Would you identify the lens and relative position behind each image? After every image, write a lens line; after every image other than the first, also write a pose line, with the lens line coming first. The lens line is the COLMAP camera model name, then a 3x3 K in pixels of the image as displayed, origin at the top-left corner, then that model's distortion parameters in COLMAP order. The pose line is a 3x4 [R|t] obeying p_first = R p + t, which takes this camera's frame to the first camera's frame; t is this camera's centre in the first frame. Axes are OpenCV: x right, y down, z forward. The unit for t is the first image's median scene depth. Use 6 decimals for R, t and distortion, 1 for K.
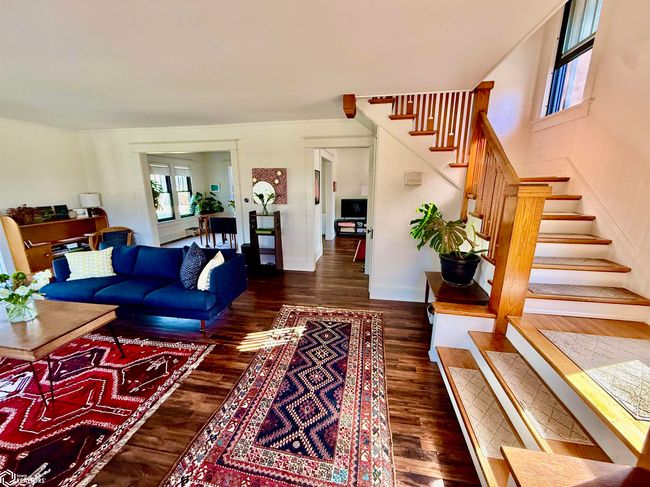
lens RADIAL K [[265.7, 0, 326.2], [0, 265.7, 245.2], [0, 0, 1]] dist [-0.004193, -0.000286]
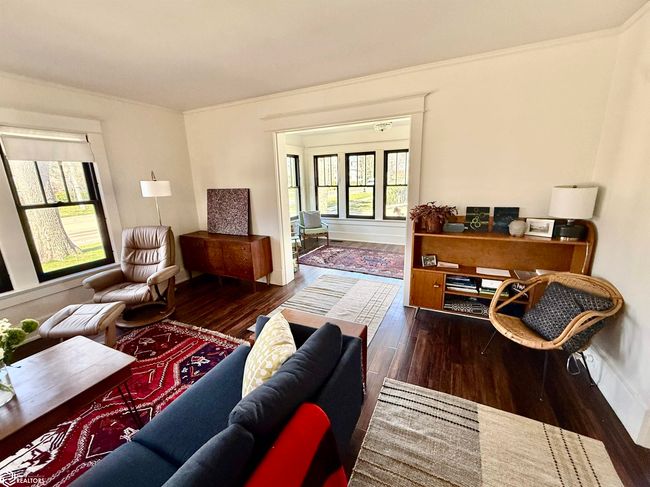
lens RADIAL K [[265.7, 0, 330.0], [0, 265.7, 249.1], [0, 0, 1]] dist [-0.004193, -0.000286]
pose [[-0.246817, 0.256501, -0.934499, -0.417795], [-0.190374, 0.932708, 0.306290, -0.172196], [0.950178, 0.253502, -0.181377, 0.804516]]
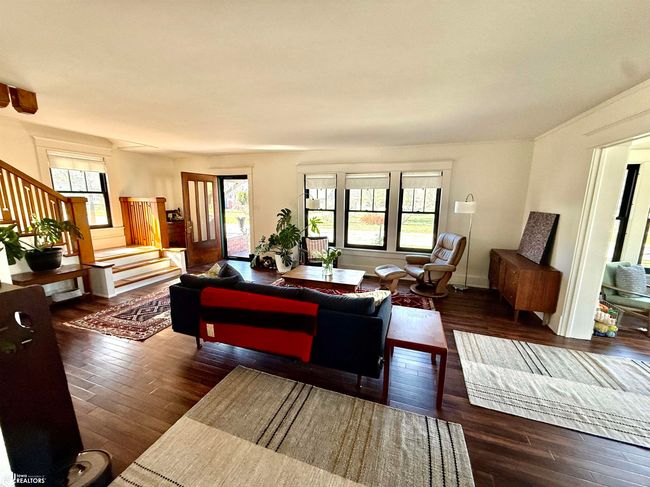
lens RADIAL K [[265.7, 0, 324.9], [0, 265.7, 247.2], [0, 0, 1]] dist [-0.004193, -0.000286]
pose [[-0.986608, -0.035652, 0.159164, -0.557017], [0.029688, 0.920266, 0.390166, -0.226552], [-0.160384, 0.389666, -0.906883, 1.015223]]
